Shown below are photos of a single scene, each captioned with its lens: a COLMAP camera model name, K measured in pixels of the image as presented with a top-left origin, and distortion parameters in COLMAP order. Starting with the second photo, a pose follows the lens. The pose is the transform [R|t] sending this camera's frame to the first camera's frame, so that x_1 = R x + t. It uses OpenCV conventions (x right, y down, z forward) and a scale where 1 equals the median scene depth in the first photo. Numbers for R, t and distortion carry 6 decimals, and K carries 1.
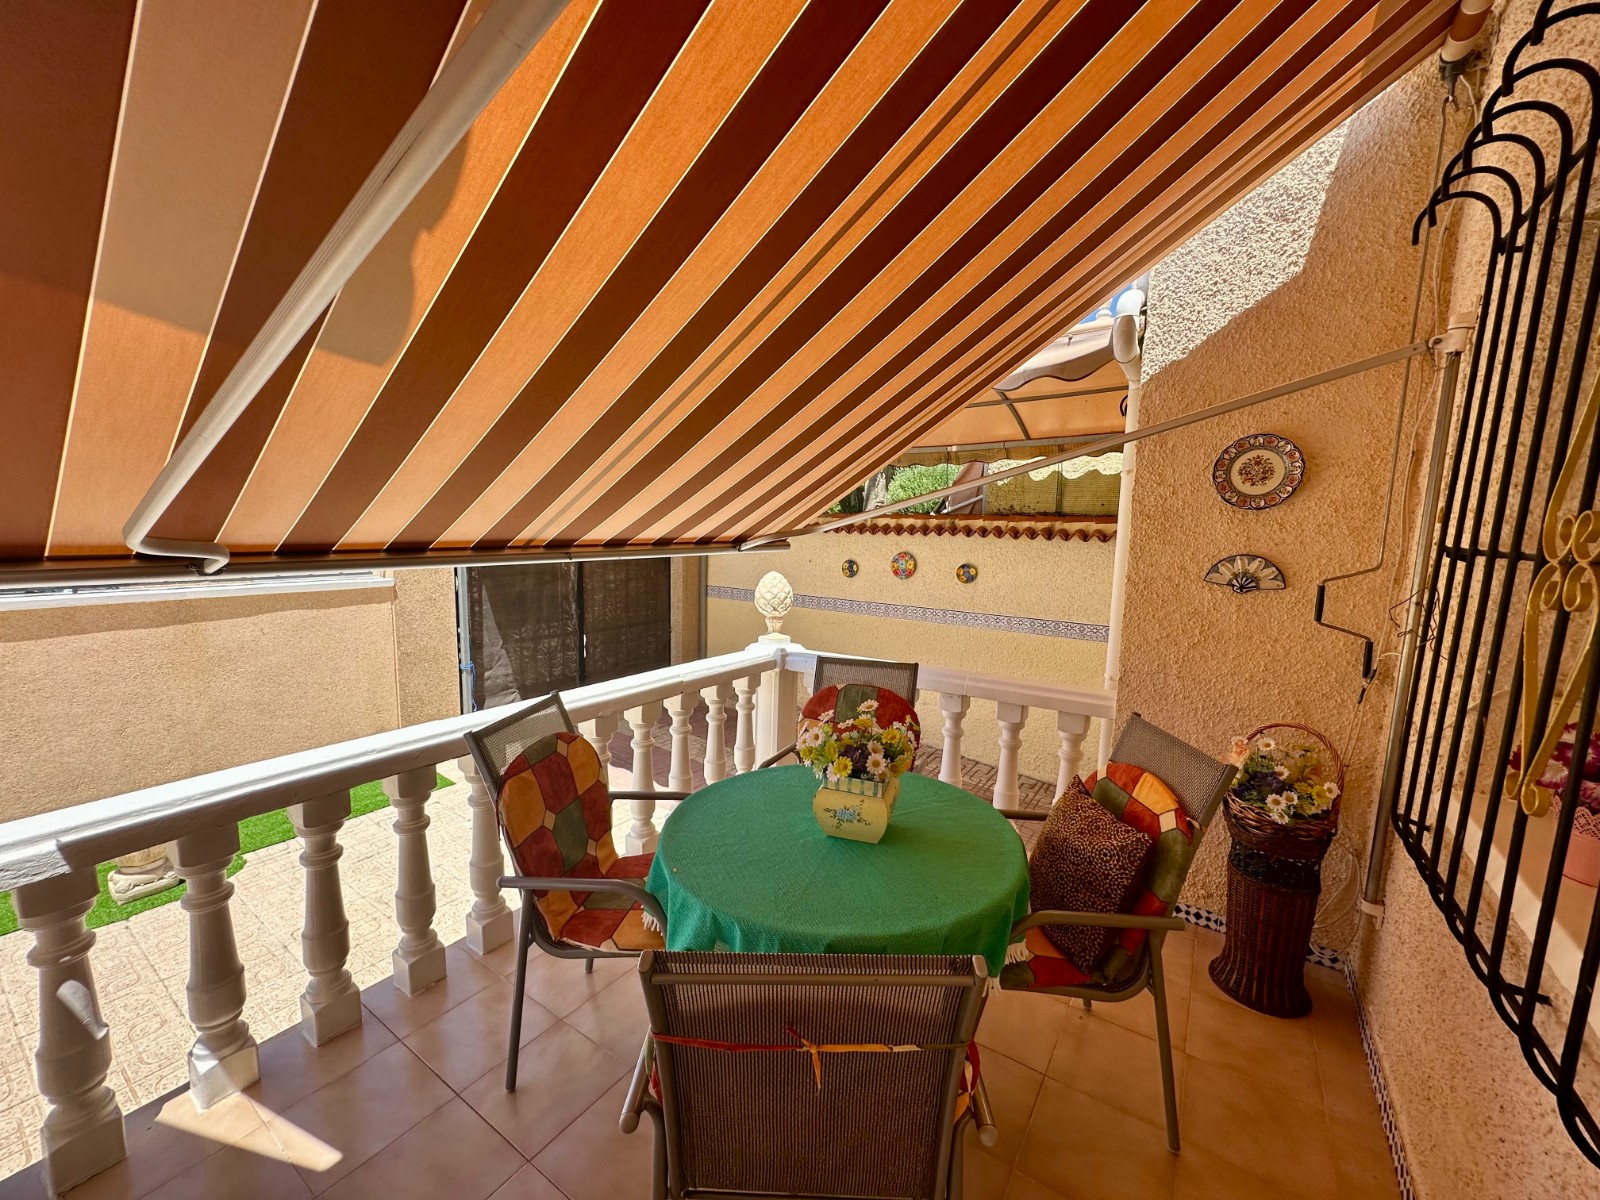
lens RADIAL K [[643.4, 0, 800.0], [0, 643.4, 600.0], [0, 0, 1]] dist [0.000422, 0.000027]
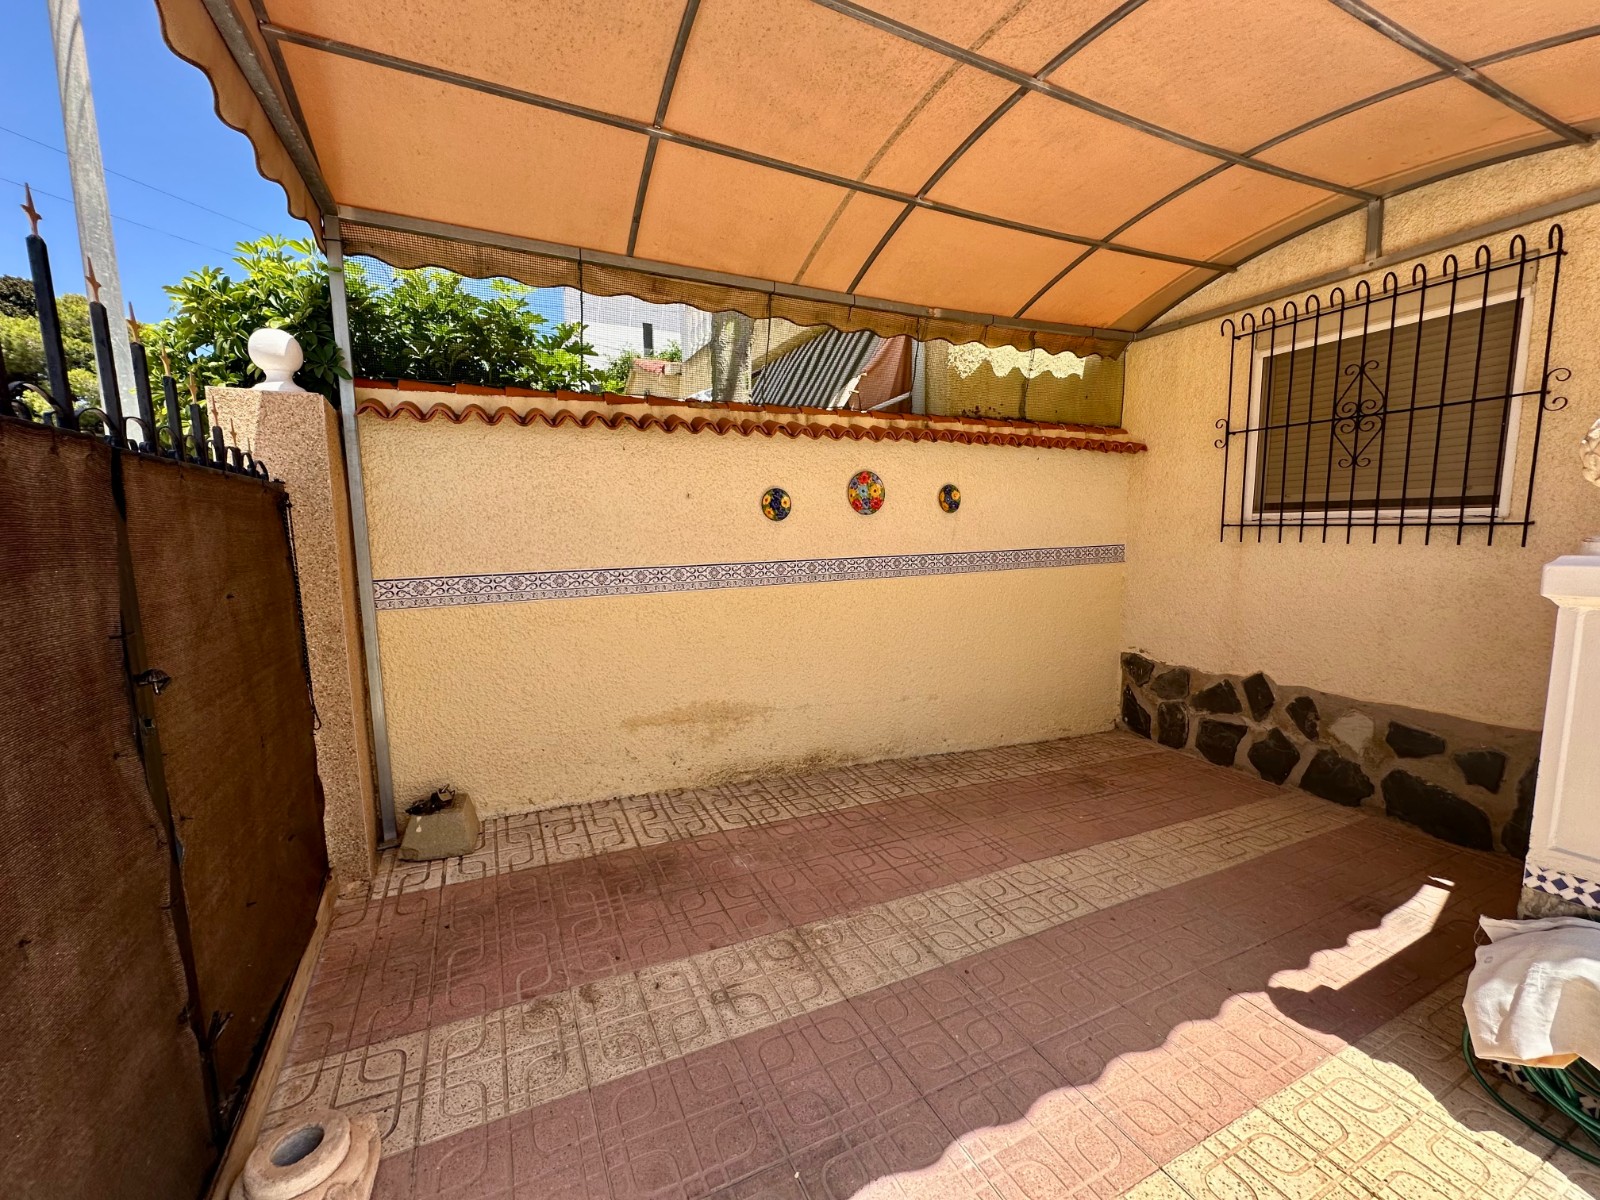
lens RADIAL K [[654.7, 0, 800.0], [0, 654.7, 600.0], [0, 0, 1]] dist [0.000793, 0.000015]
pose [[0.517663, -0.134761, 0.844905, -0.419932], [0.135709, 0.987949, 0.074429, -0.007334], [-0.844753, 0.076133, 0.529713, 0.736484]]
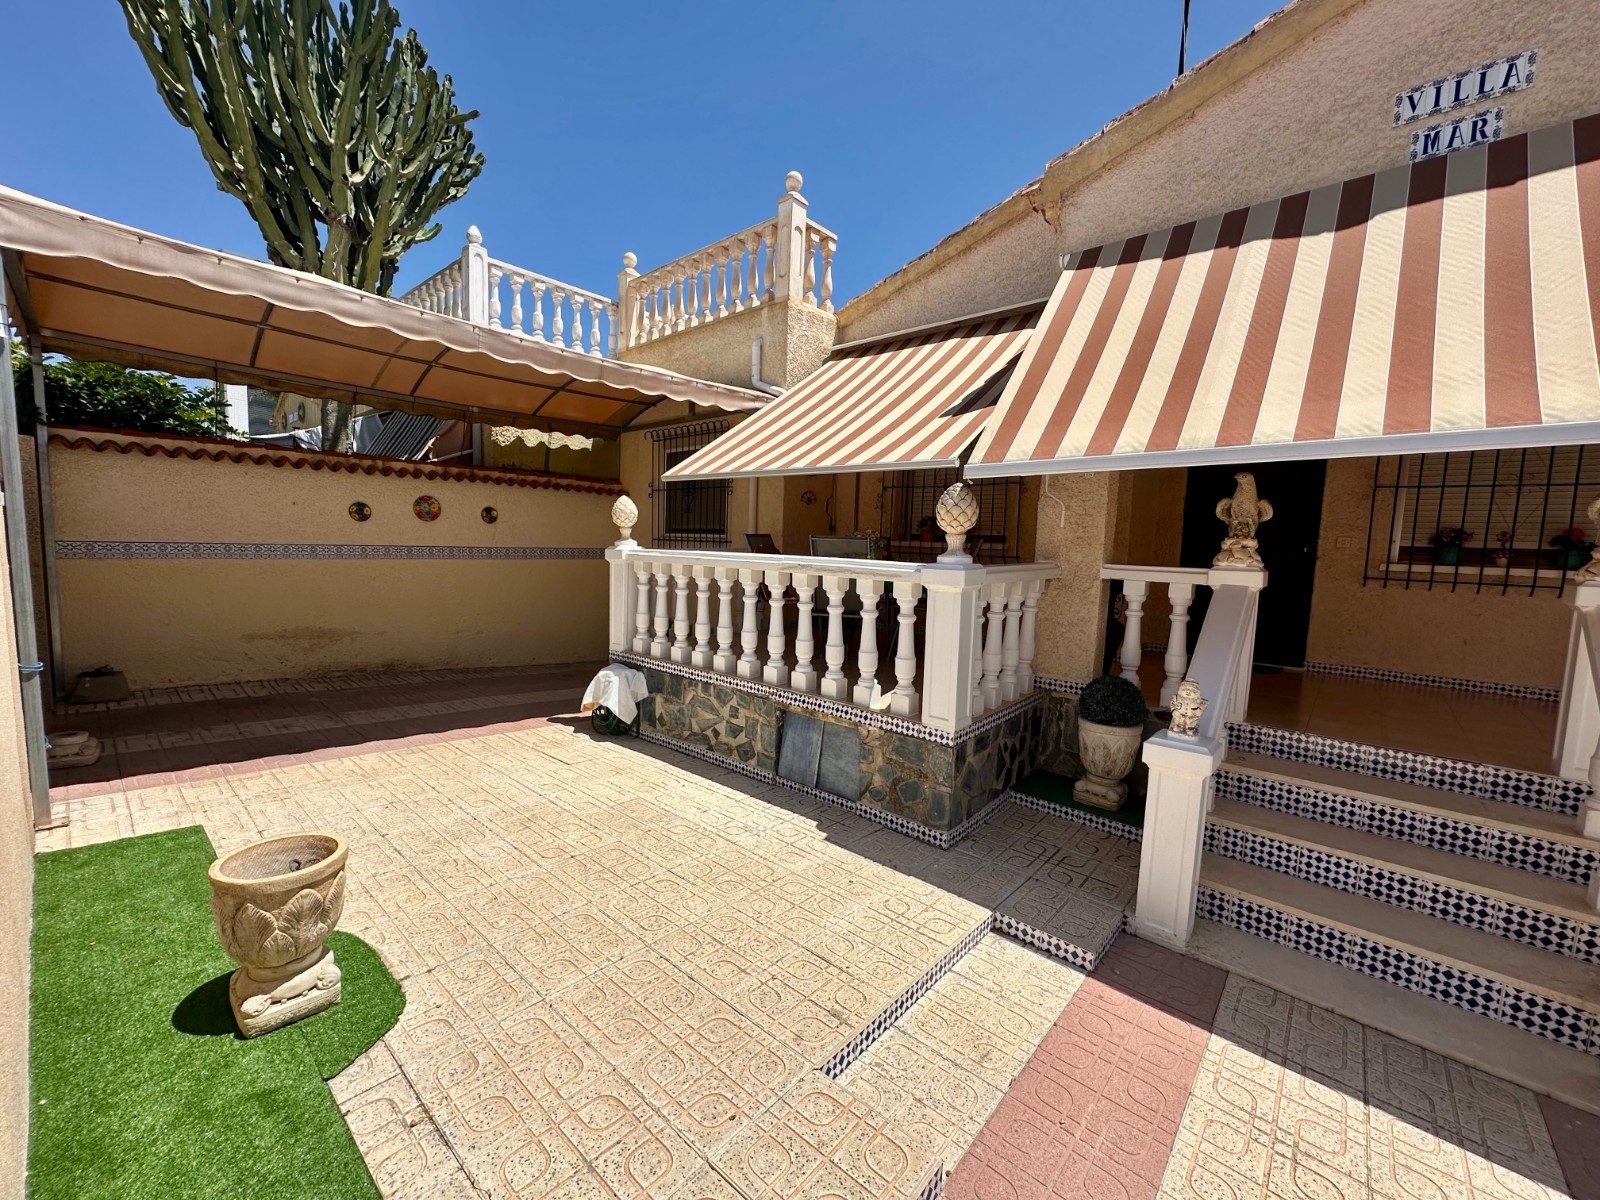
lens RADIAL K [[643.4, 0, 800.0], [0, 643.4, 600.0], [0, 0, 1]] dist [0.000422, 0.000027]
pose [[0.151768, -0.112908, 0.981946, -0.812205], [0.089940, 0.990910, 0.100038, 0.045479], [-0.984316, 0.073134, 0.160543, 0.238440]]
